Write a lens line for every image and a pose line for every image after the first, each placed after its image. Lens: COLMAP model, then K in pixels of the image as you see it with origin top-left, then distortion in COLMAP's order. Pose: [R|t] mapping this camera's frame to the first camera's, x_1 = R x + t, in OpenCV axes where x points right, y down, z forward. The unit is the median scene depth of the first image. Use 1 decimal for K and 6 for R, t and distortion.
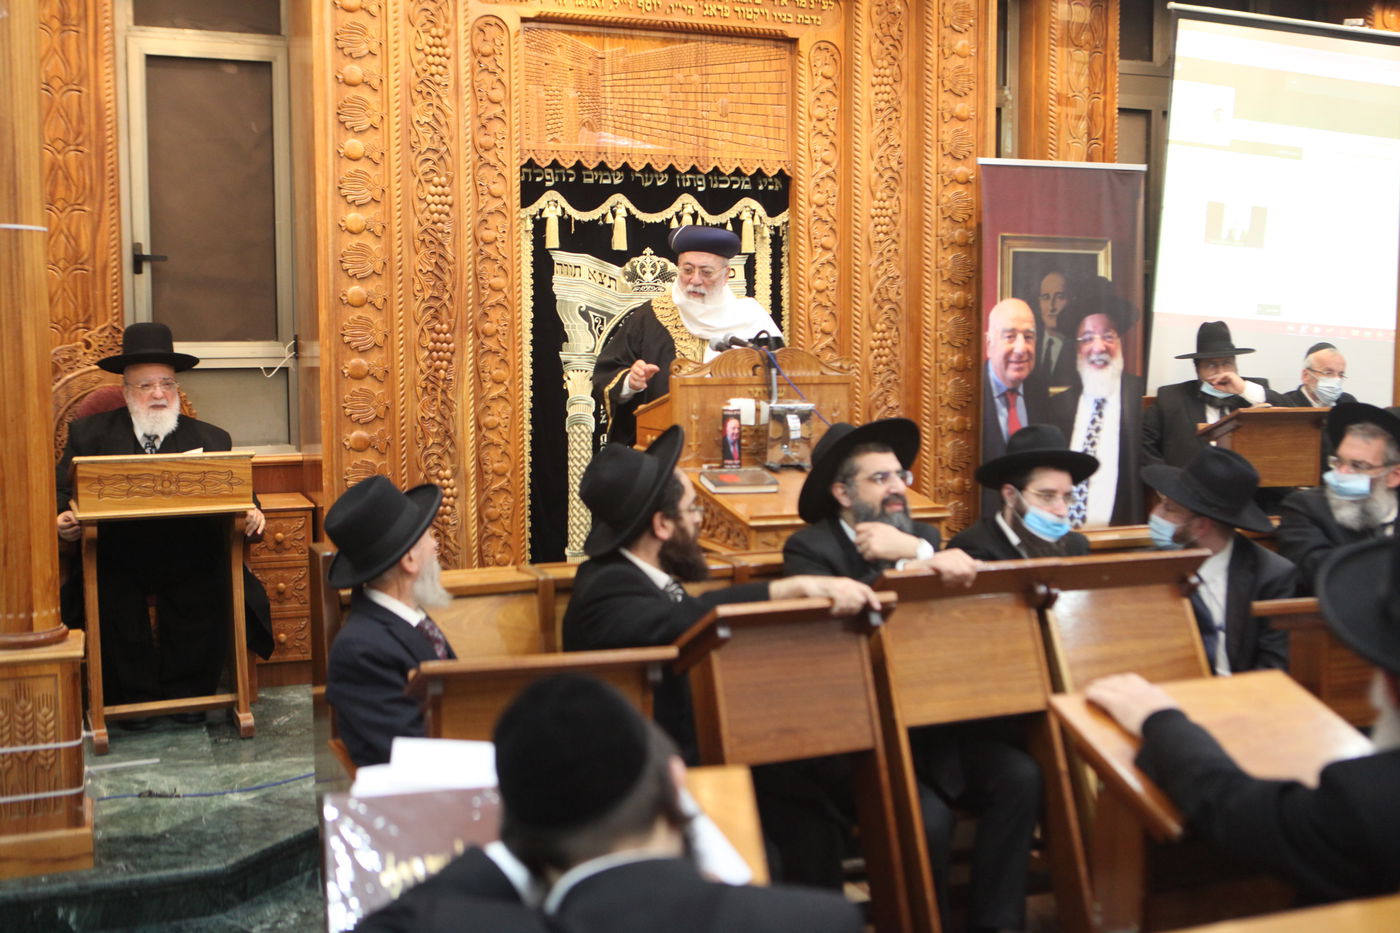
lens RADIAL K [[1512.1, 0, 700.0], [0, 1512.1, 466.5], [0, 0, 1]] dist [-0.057305, 0.047846]
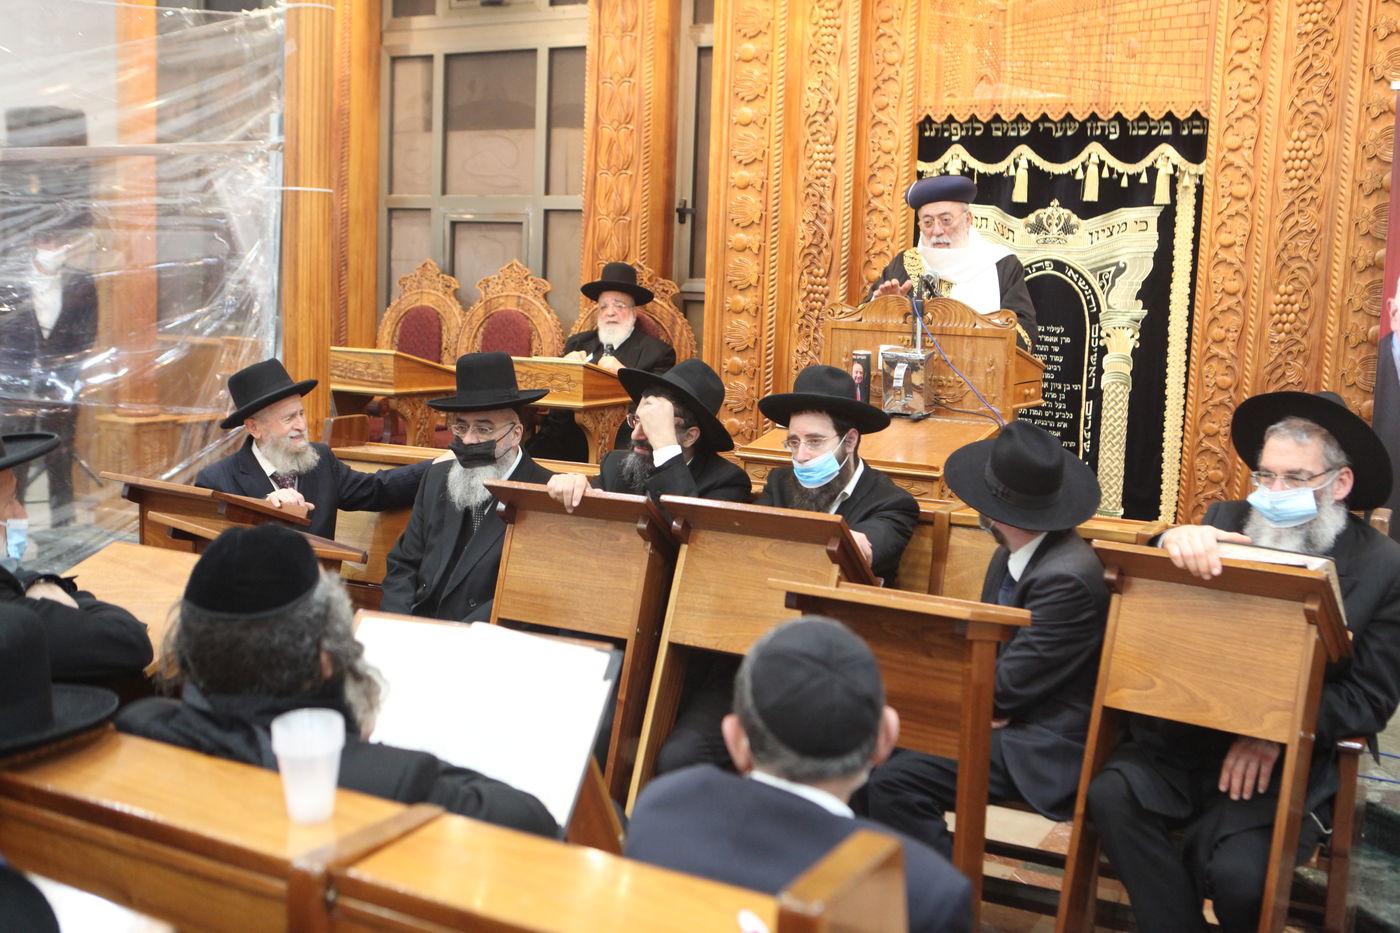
lens RADIAL K [[1460.5, 0, 700.0], [0, 1460.5, 466.5], [0, 0, 1]] dist [-0.056405, 0.054078]
pose [[0.634189, 0.124966, -0.763013, 0.568106], [-0.104842, 0.991636, 0.075269, -0.019895], [0.766037, 0.032261, 0.641986, 0.225558]]
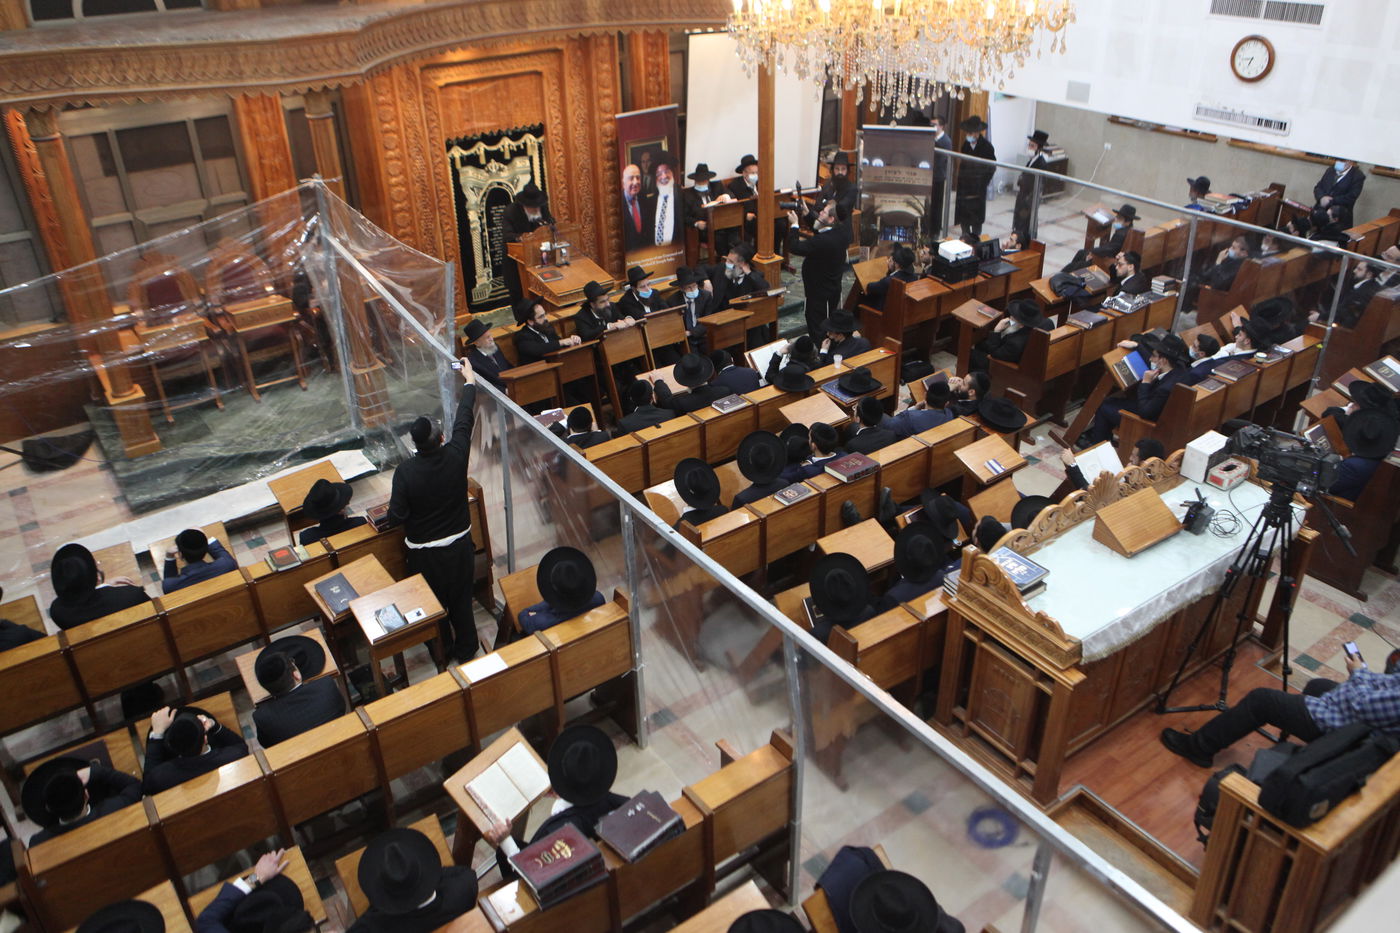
lens RADIAL K [[1096.7, 0, 700.0], [0, 1096.7, 466.5], [0, 0, 1]] dist [-0.092350, 0.096948]
pose [[0.967765, -0.141782, 0.208154, -0.155907], [0.044327, 0.909474, 0.413391, -0.427933], [-0.247922, -0.390839, 0.886442, -0.973570]]
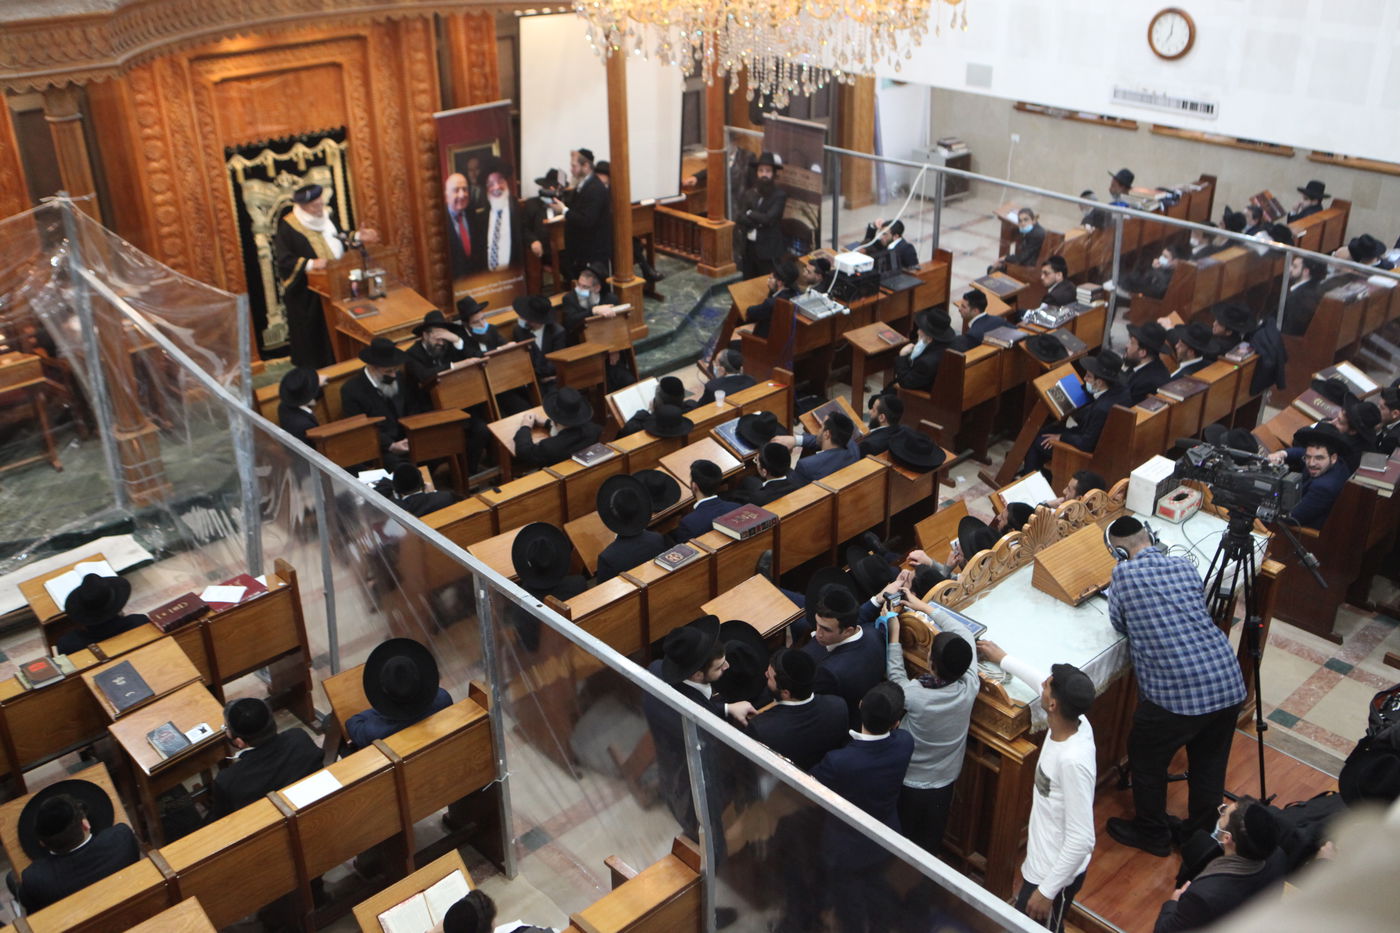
lens RADIAL K [[1339.5, 0, 700.0], [0, 1339.5, 466.5], [0, 0, 1]] dist [-0.066169, 0.104003]
pose [[0.929084, -0.175314, 0.325680, -0.174661], [0.046003, 0.928466, 0.368558, -0.426151], [-0.366996, -0.327439, 0.870688, -0.989938]]
